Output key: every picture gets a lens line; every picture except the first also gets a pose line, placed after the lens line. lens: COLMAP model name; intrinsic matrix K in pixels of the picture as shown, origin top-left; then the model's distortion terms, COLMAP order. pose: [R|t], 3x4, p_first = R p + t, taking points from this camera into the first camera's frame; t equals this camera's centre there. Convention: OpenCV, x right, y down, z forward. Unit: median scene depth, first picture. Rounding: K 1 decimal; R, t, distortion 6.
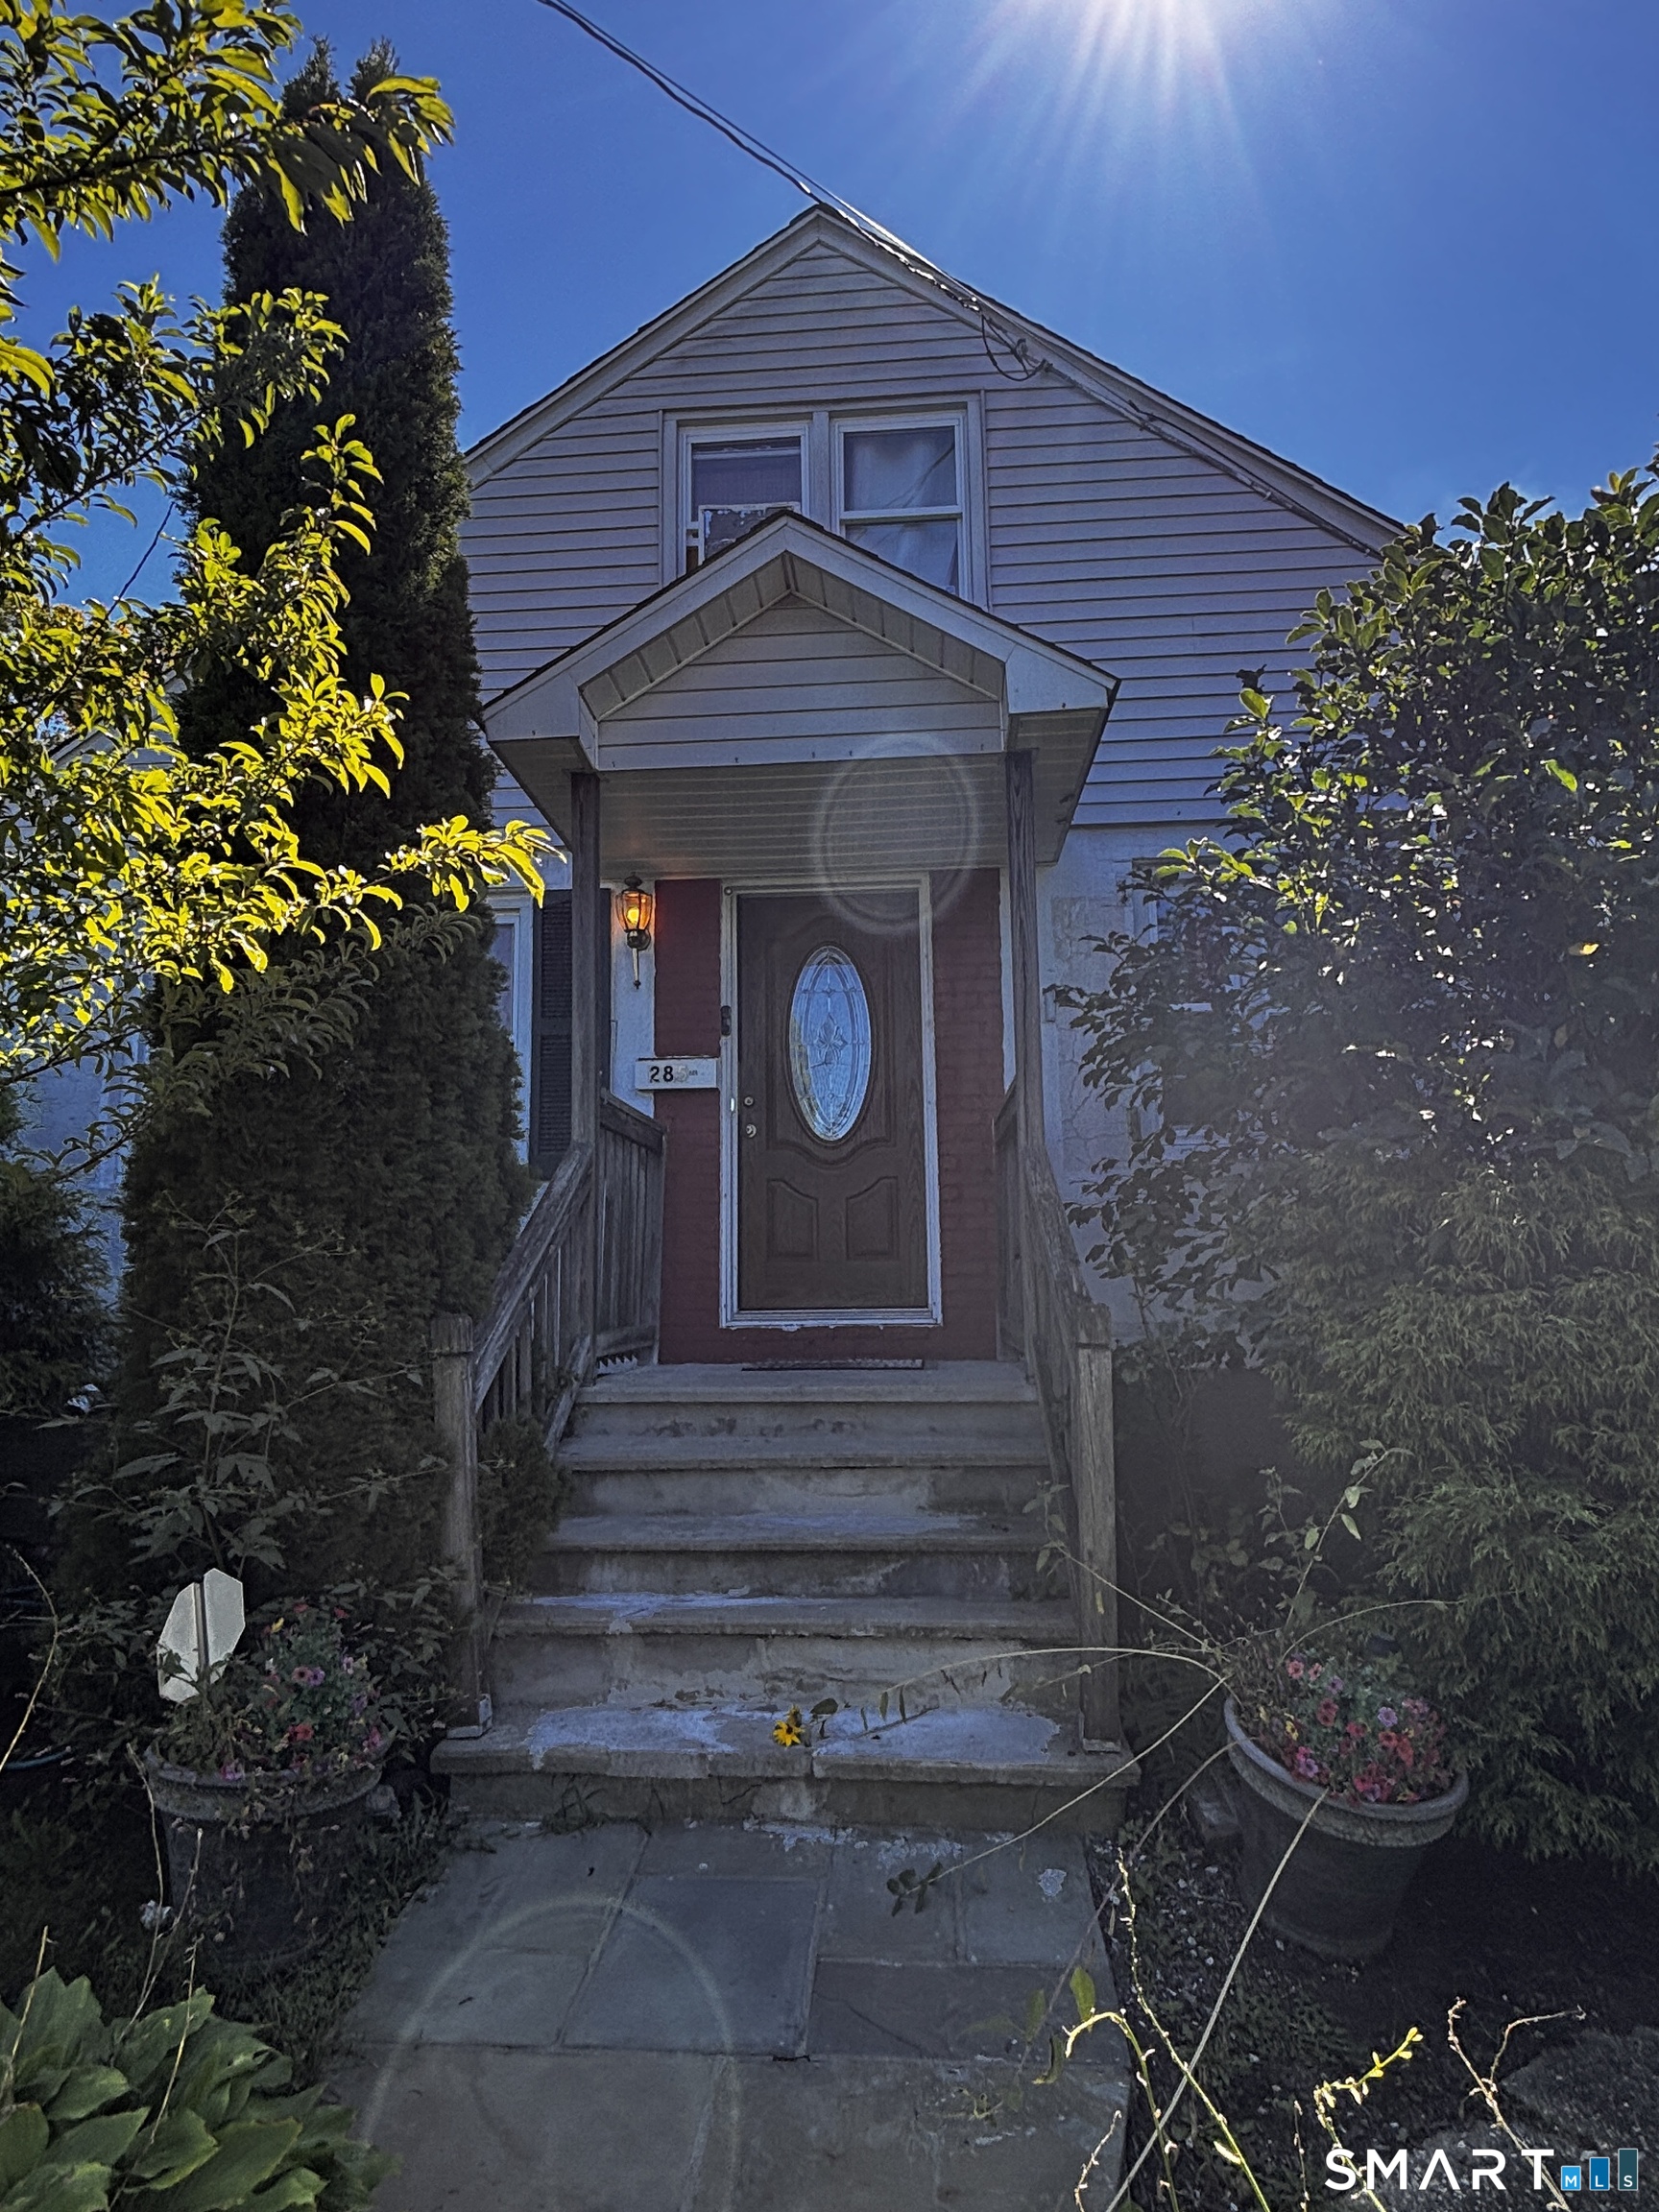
lens RADIAL K [[1265.2, 0, 829.5], [0, 1265.2, 1106.0], [0, 0, 1]] dist [-0.004559, -0.001874]
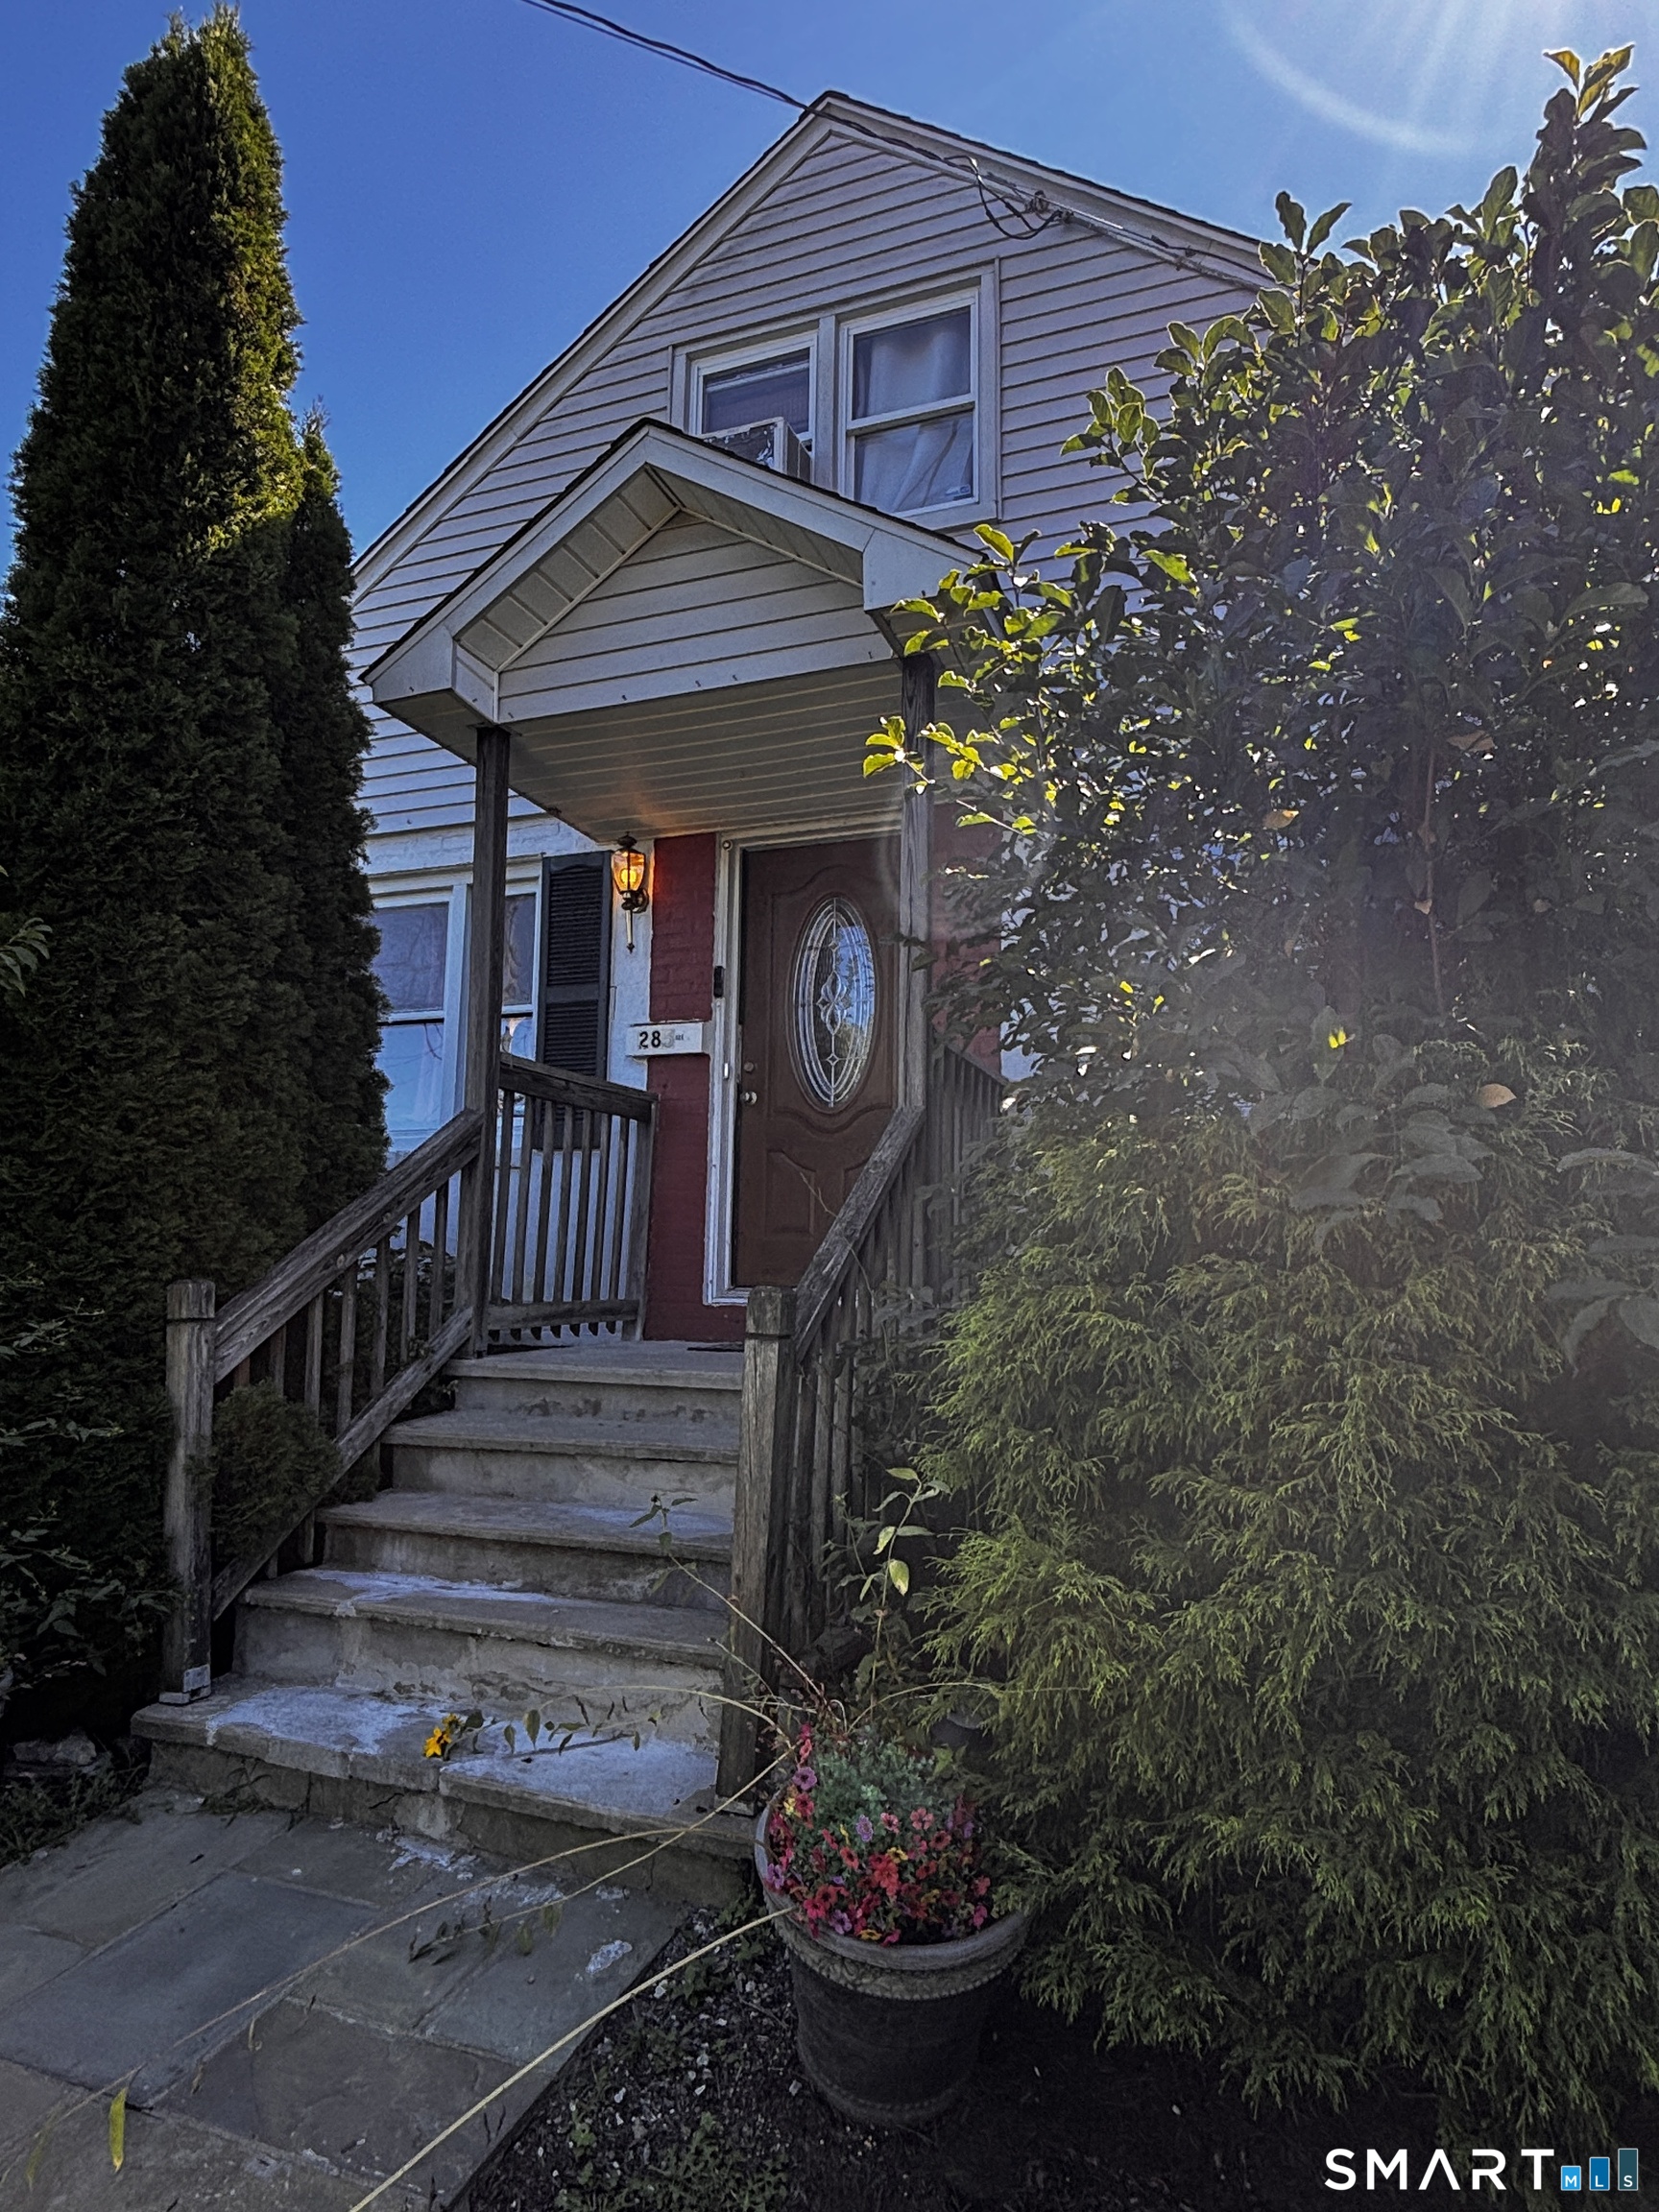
lens RADIAL K [[1279.1, 0, 829.5], [0, 1279.1, 1106.0], [0, 0, 1]] dist [-0.008303, -0.001650]
pose [[0.959694, -0.010170, -0.280864, 0.357700], [0.014781, 0.999788, 0.014303, 0.017534], [0.280659, -0.017878, 0.959641, 0.140919]]
